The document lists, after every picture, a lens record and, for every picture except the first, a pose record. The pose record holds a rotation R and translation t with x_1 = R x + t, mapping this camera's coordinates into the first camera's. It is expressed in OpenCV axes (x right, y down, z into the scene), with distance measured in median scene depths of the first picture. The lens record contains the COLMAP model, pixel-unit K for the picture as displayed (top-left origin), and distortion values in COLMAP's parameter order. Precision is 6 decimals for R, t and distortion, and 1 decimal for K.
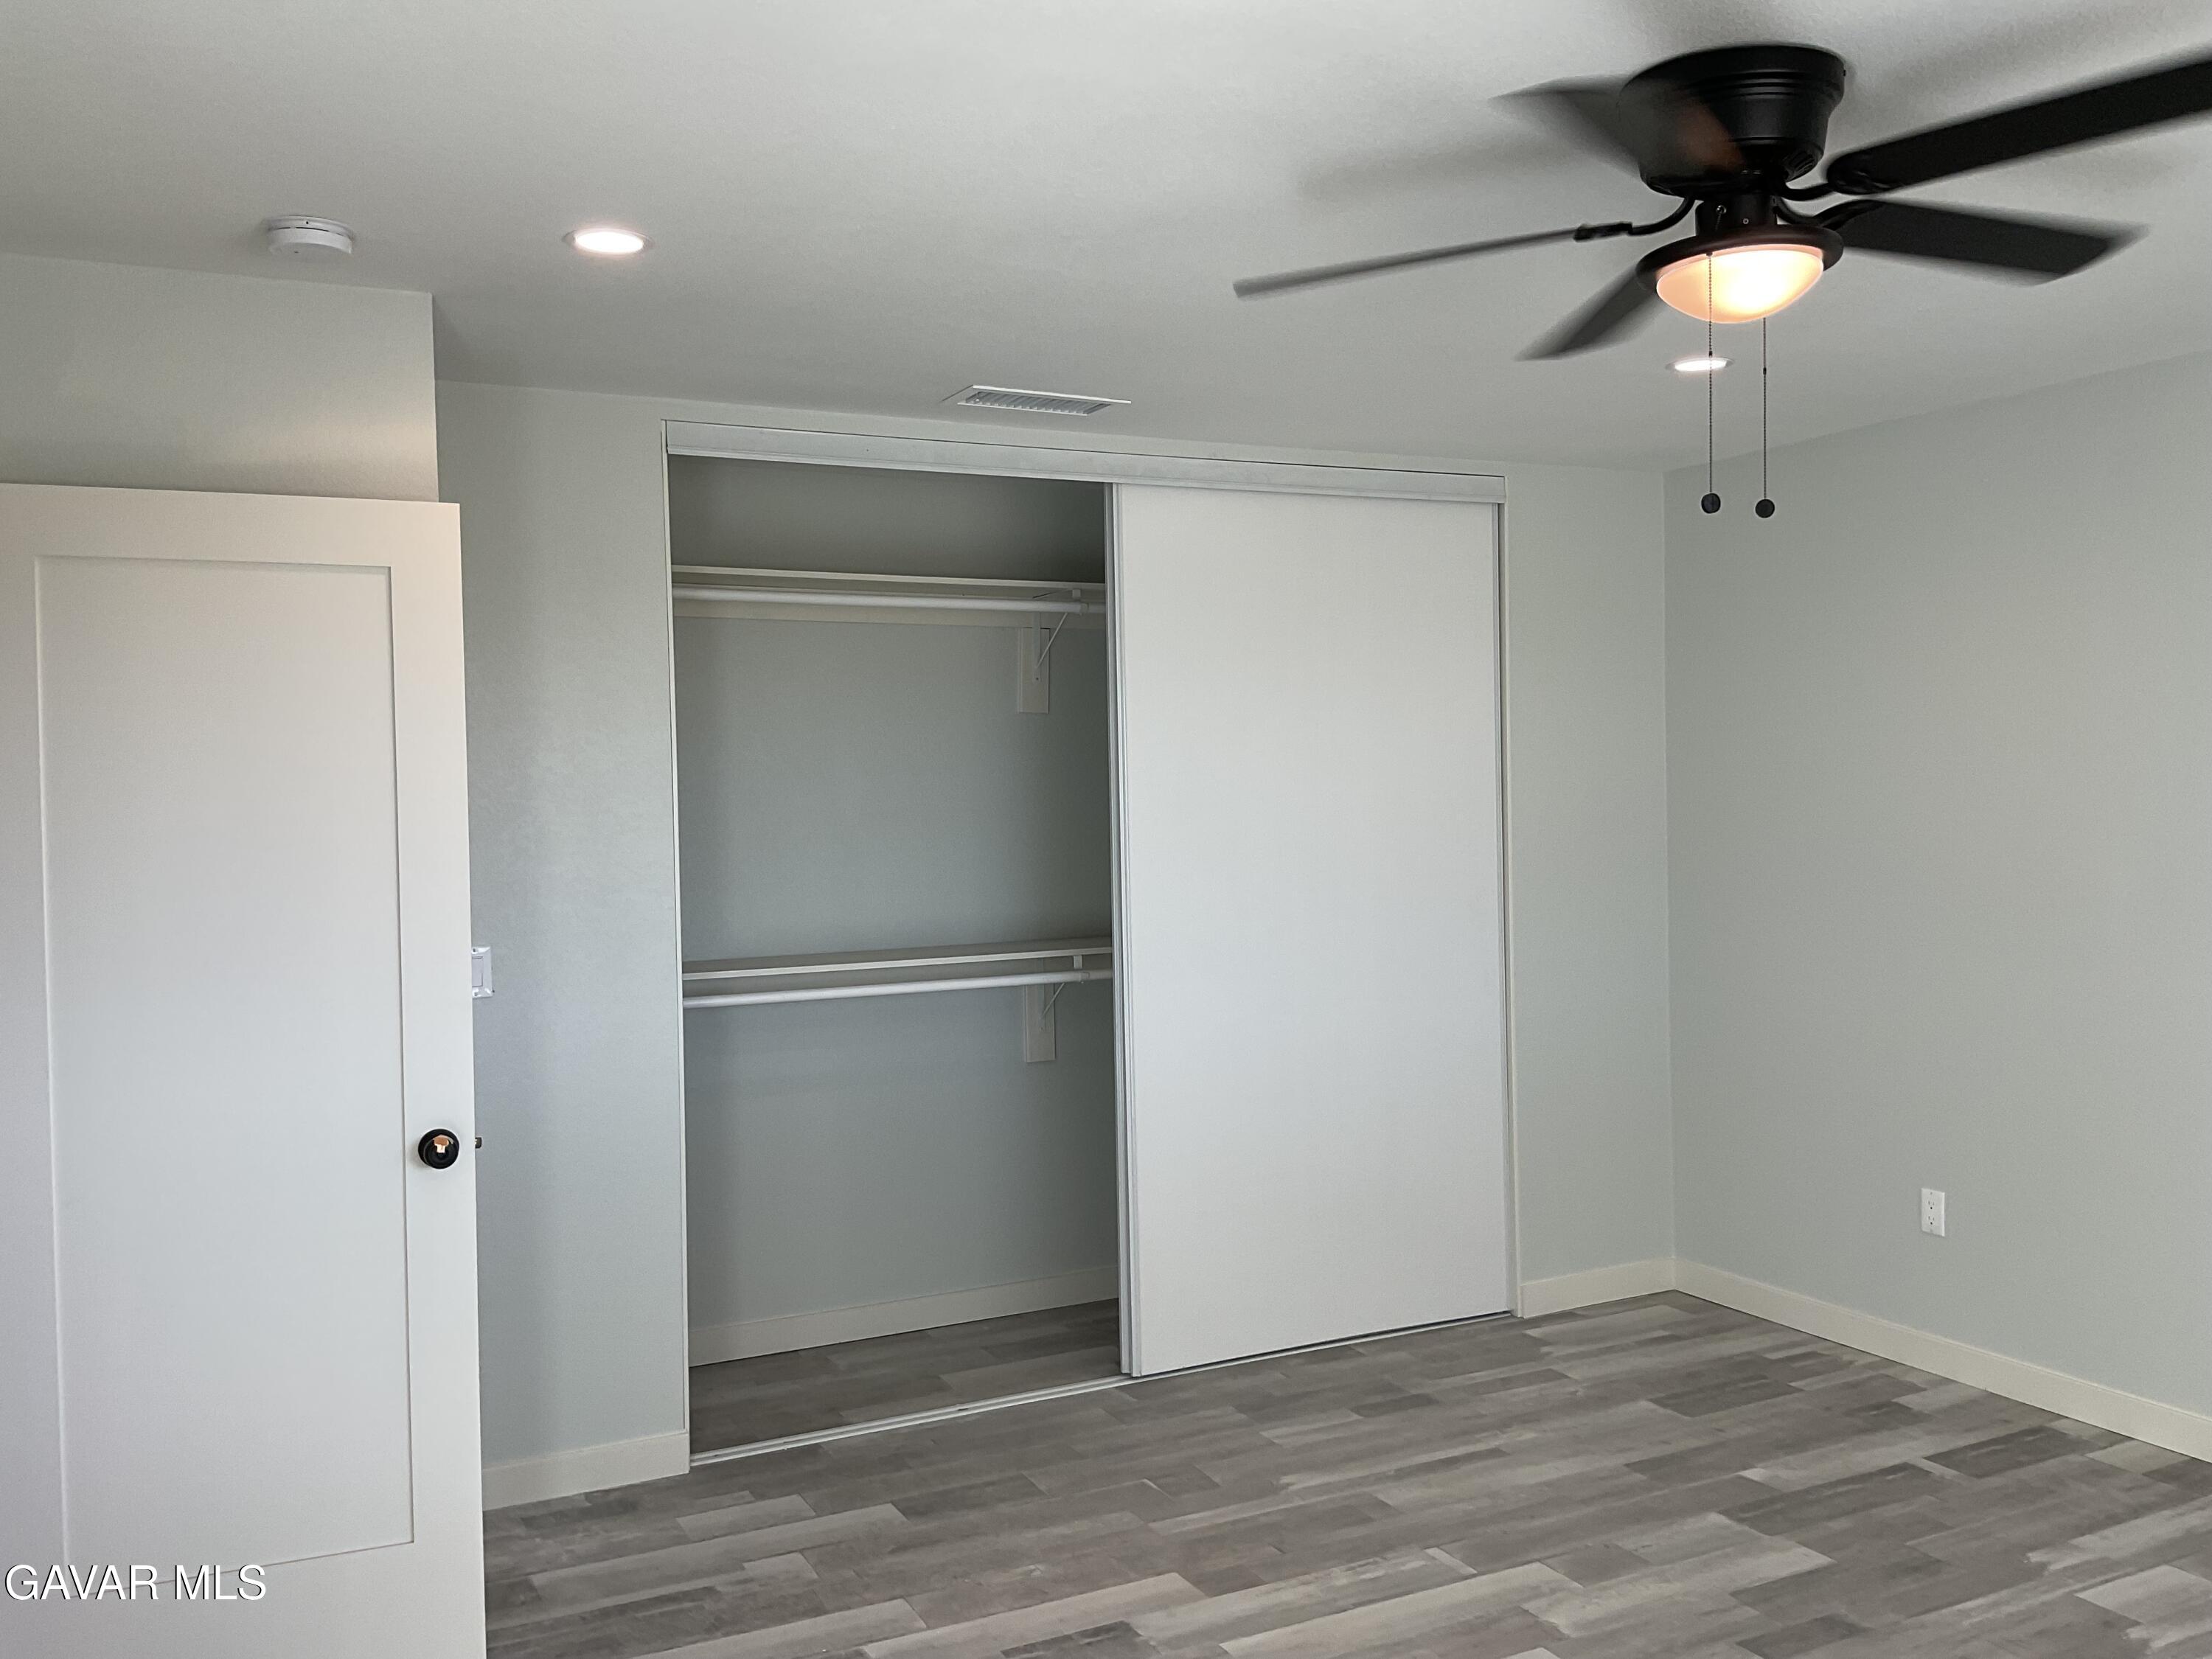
lens RADIAL K [[1863.2, 0, 1103.4], [0, 1863.2, 827.2], [0, 0, 1]] dist [0.016346, -0.045921]
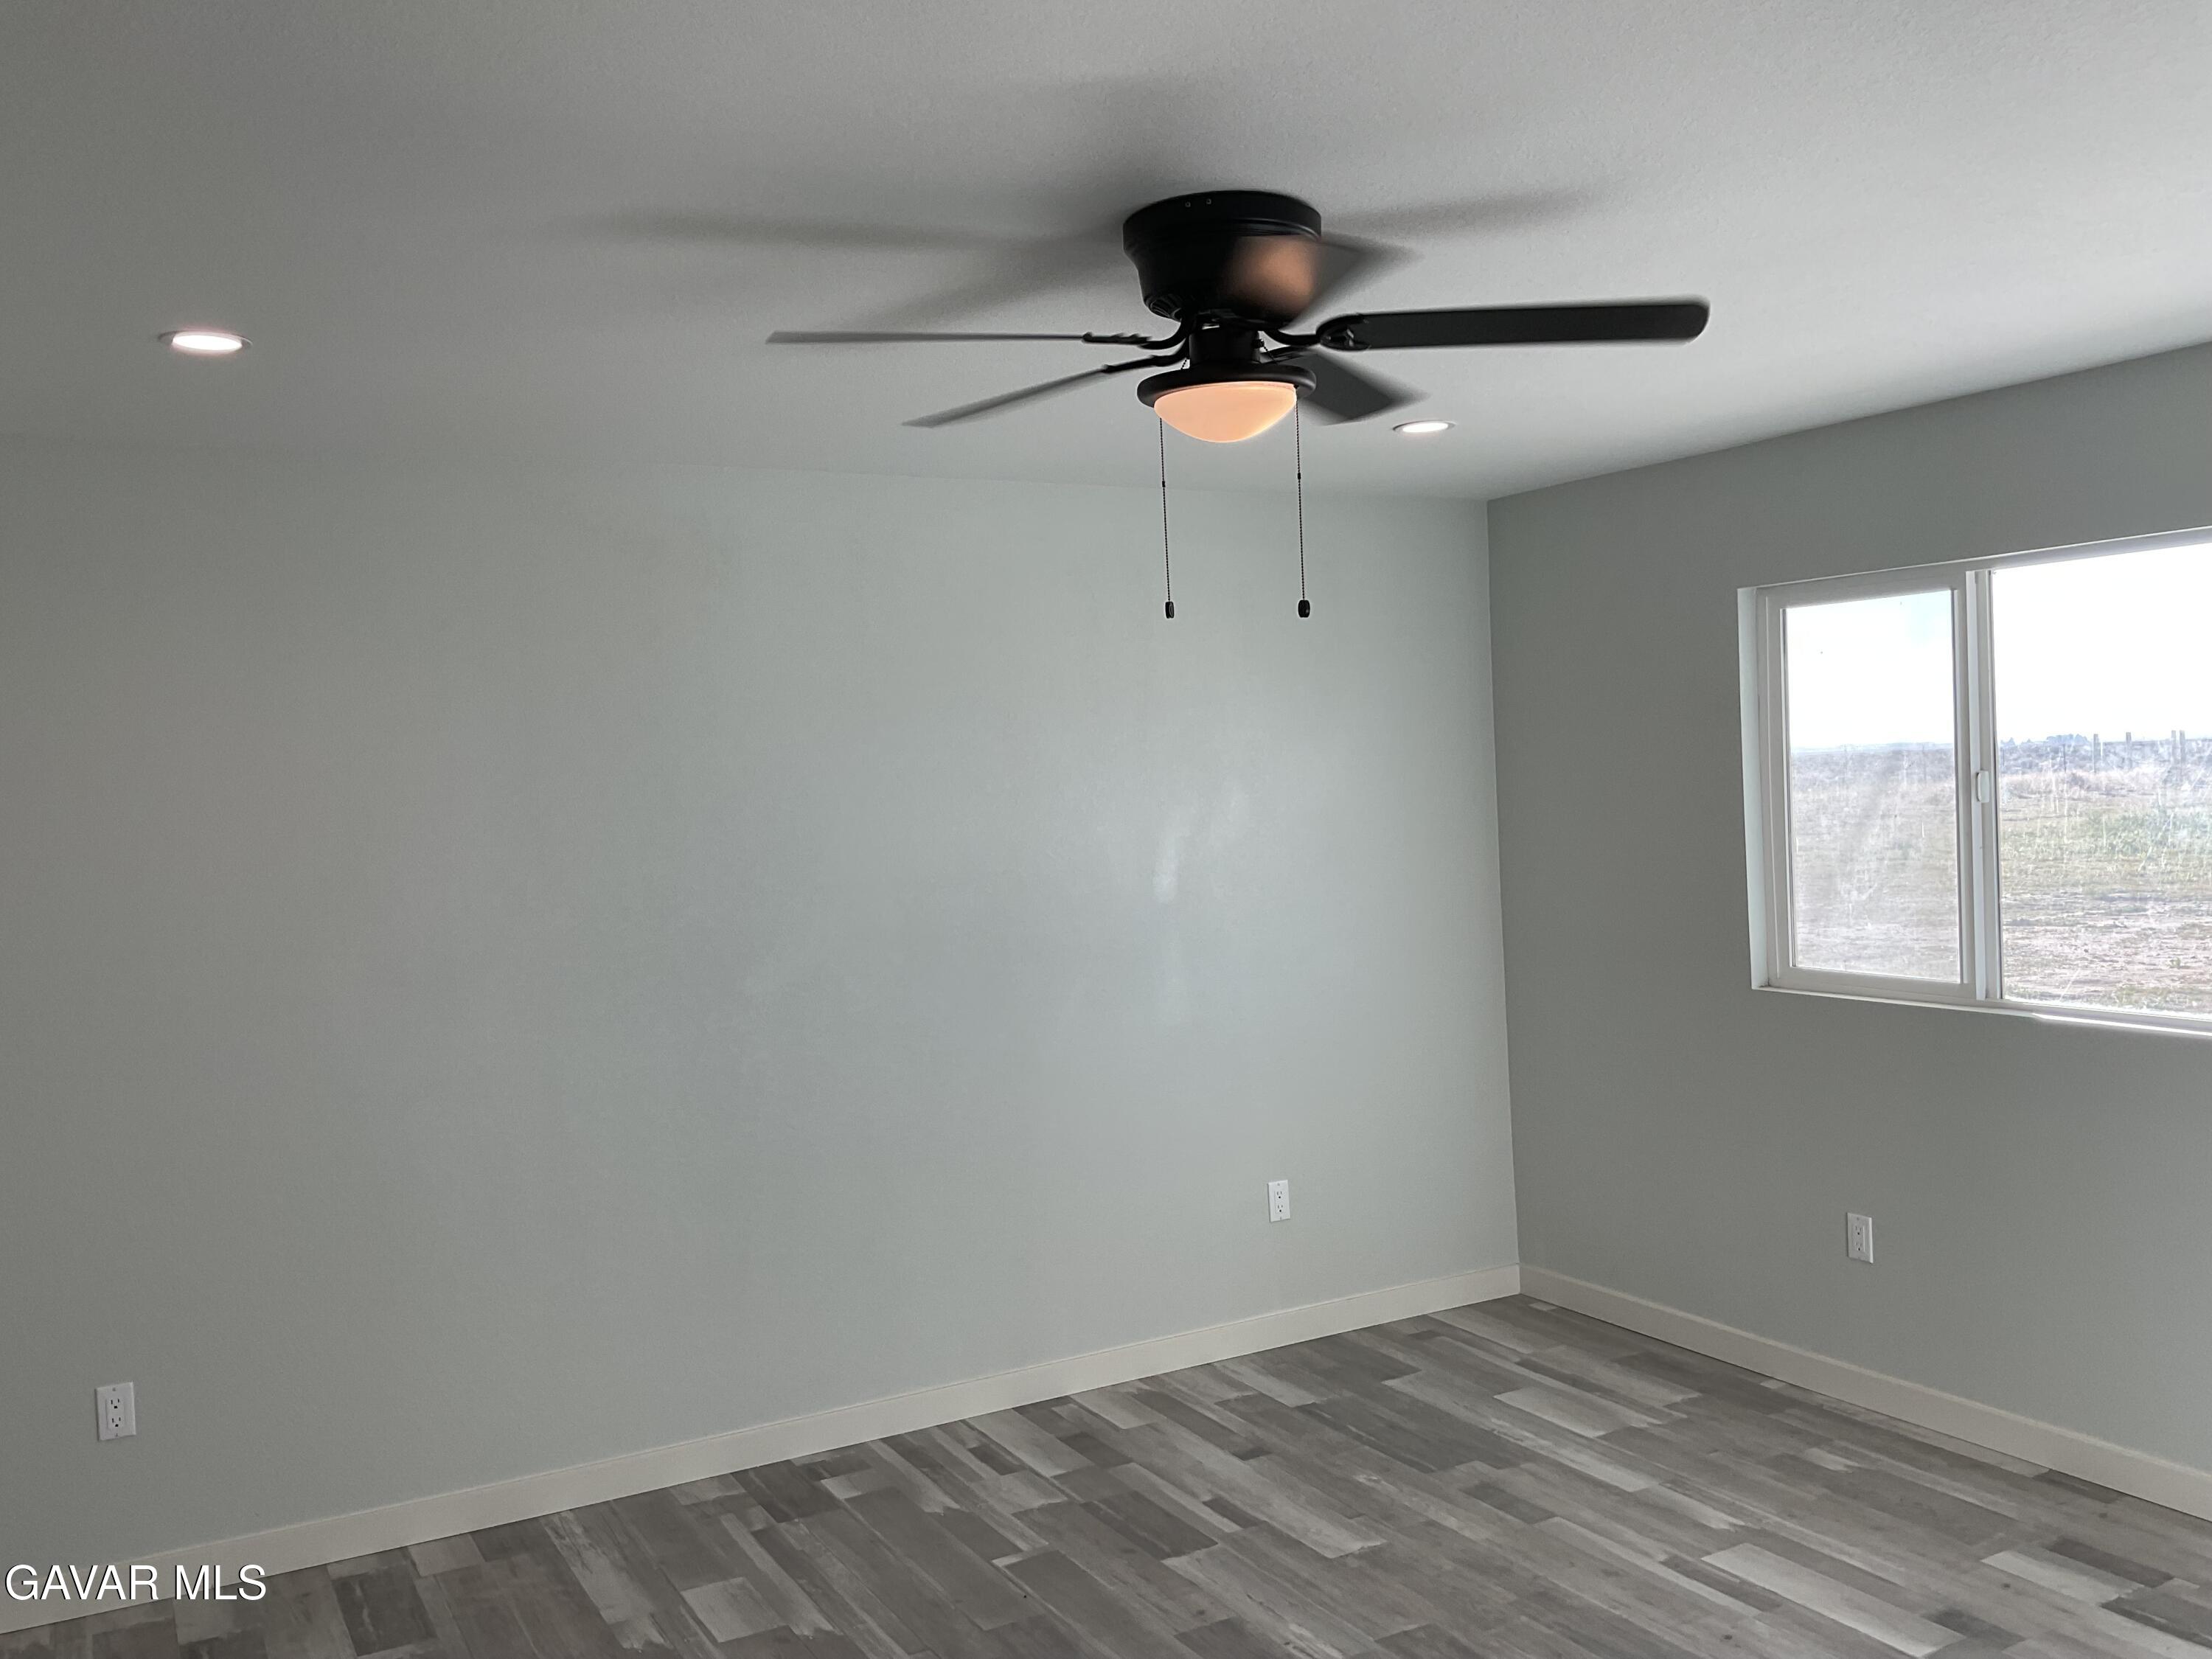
lens RADIAL K [[1863.2, 0, 1106.3], [0, 1863.2, 830.1], [0, 0, 1]] dist [0.016346, -0.045921]
pose [[-0.031095, -0.020338, 0.999309, -0.458233], [0.066914, 0.997508, 0.022383, -0.046486], [-0.997274, 0.067564, -0.029657, 0.682439]]
